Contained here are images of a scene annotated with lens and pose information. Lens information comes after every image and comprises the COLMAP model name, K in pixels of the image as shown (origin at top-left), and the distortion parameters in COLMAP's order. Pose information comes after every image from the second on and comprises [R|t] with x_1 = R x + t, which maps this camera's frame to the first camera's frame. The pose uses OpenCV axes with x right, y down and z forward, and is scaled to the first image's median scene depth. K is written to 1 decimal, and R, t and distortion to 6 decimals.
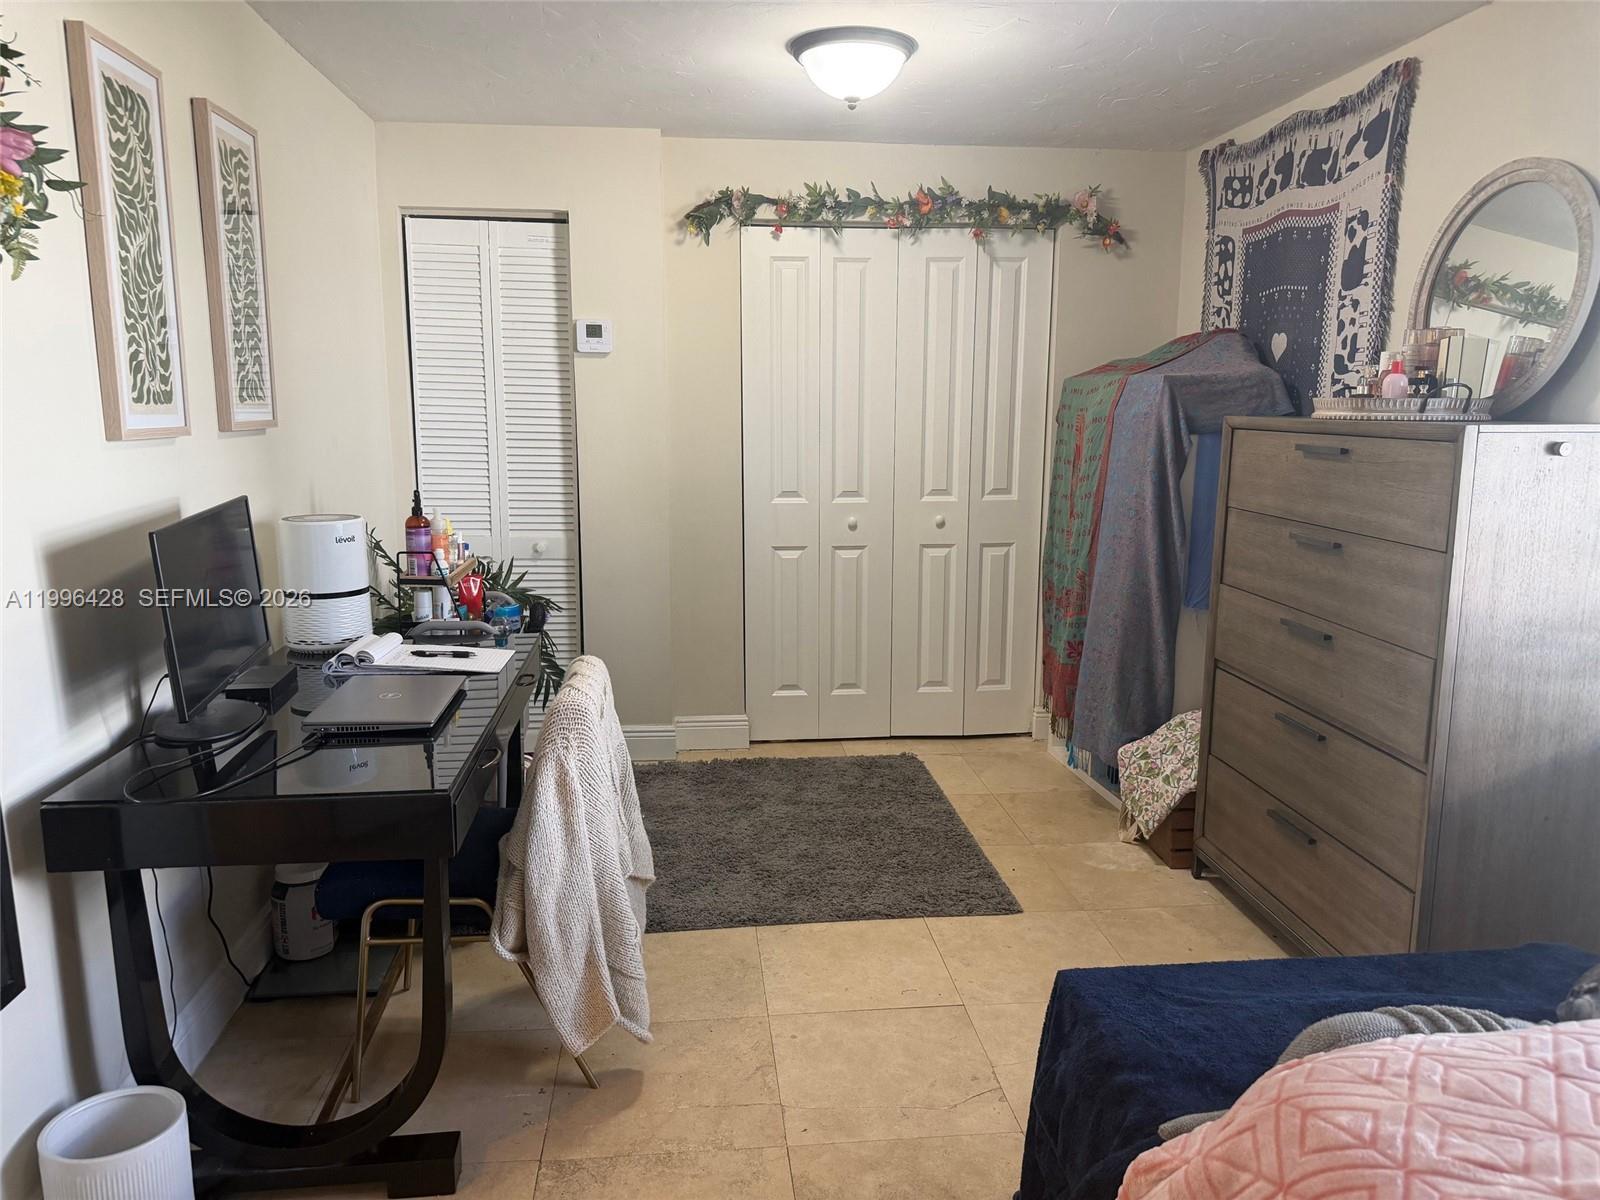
lens RADIAL K [[1097.4, 0, 800.0], [0, 1097.4, 600.0], [0, 0, 1]] dist [0.043976, -0.102771]
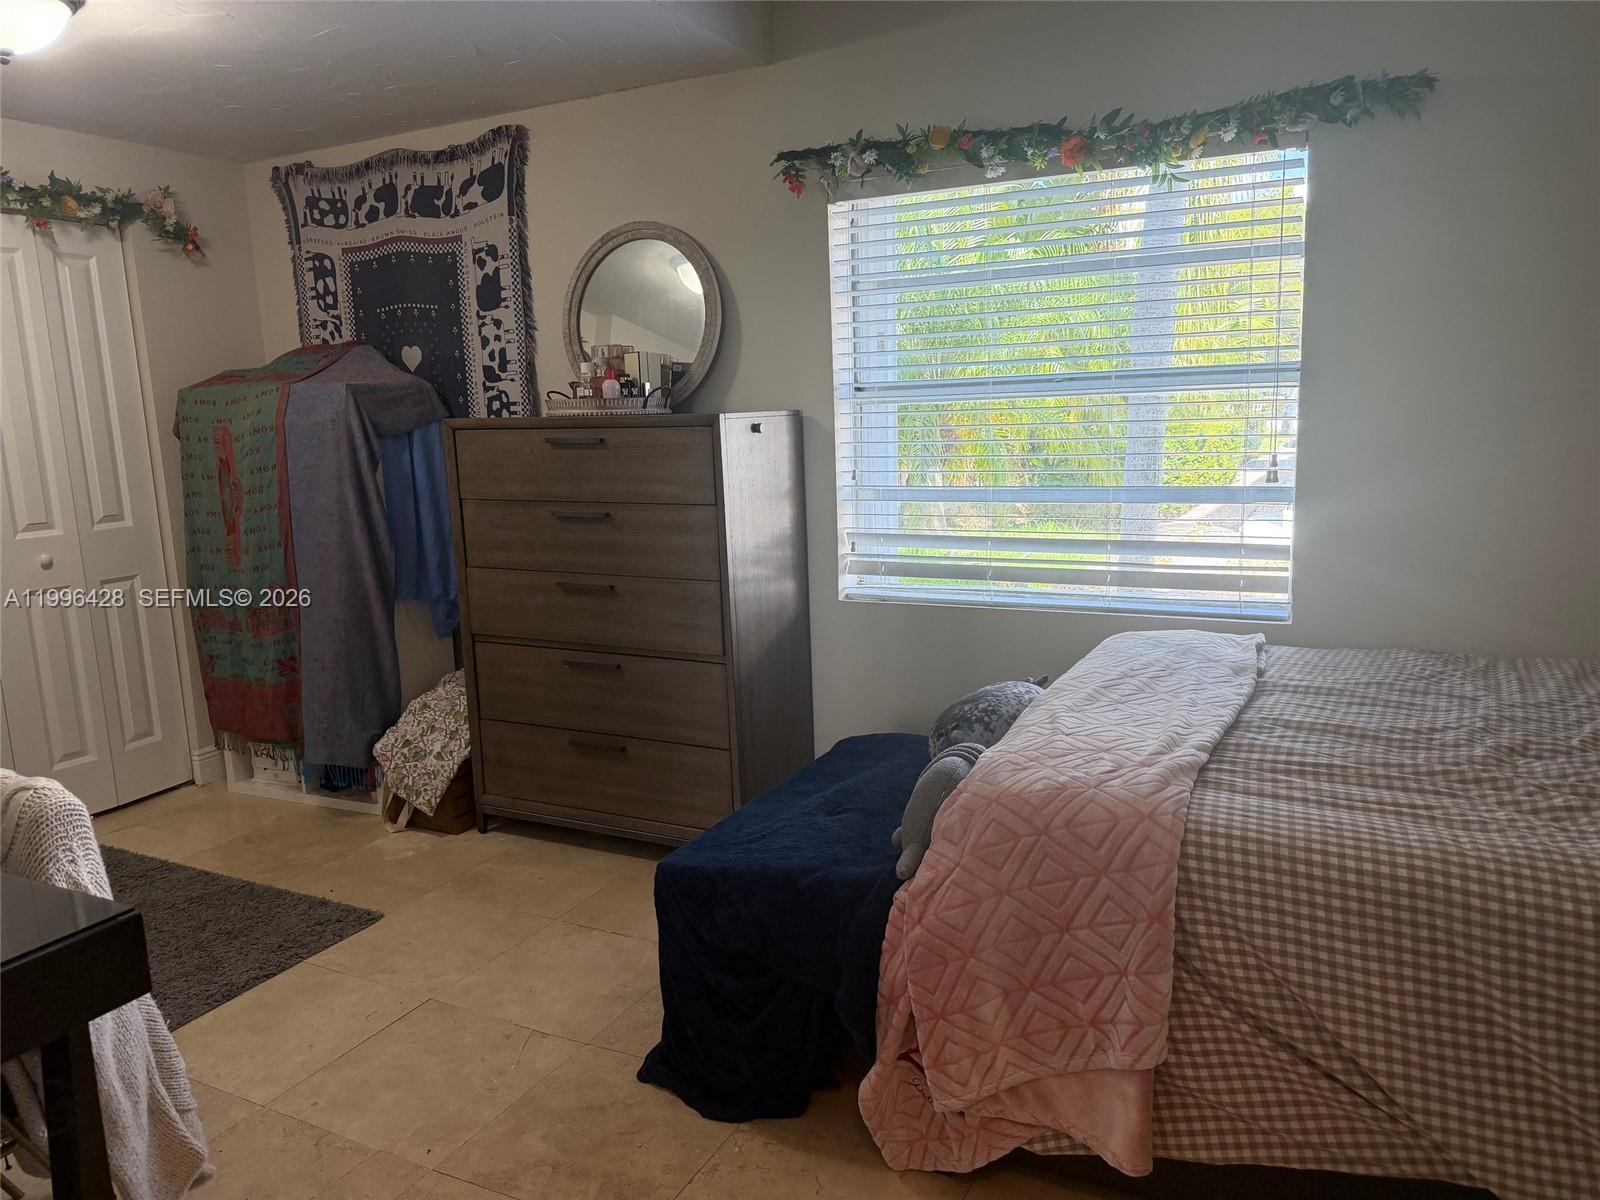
lens RADIAL K [[1109.1, 0, 800.0], [0, 1109.1, 600.0], [0, 0, 1]] dist [0.002713, -0.020871]
pose [[0.541959, -0.166834, 0.823679, -0.337760], [0.179458, 0.980466, 0.080512, -0.011301], [-0.821021, 0.104181, 0.561311, 0.080245]]
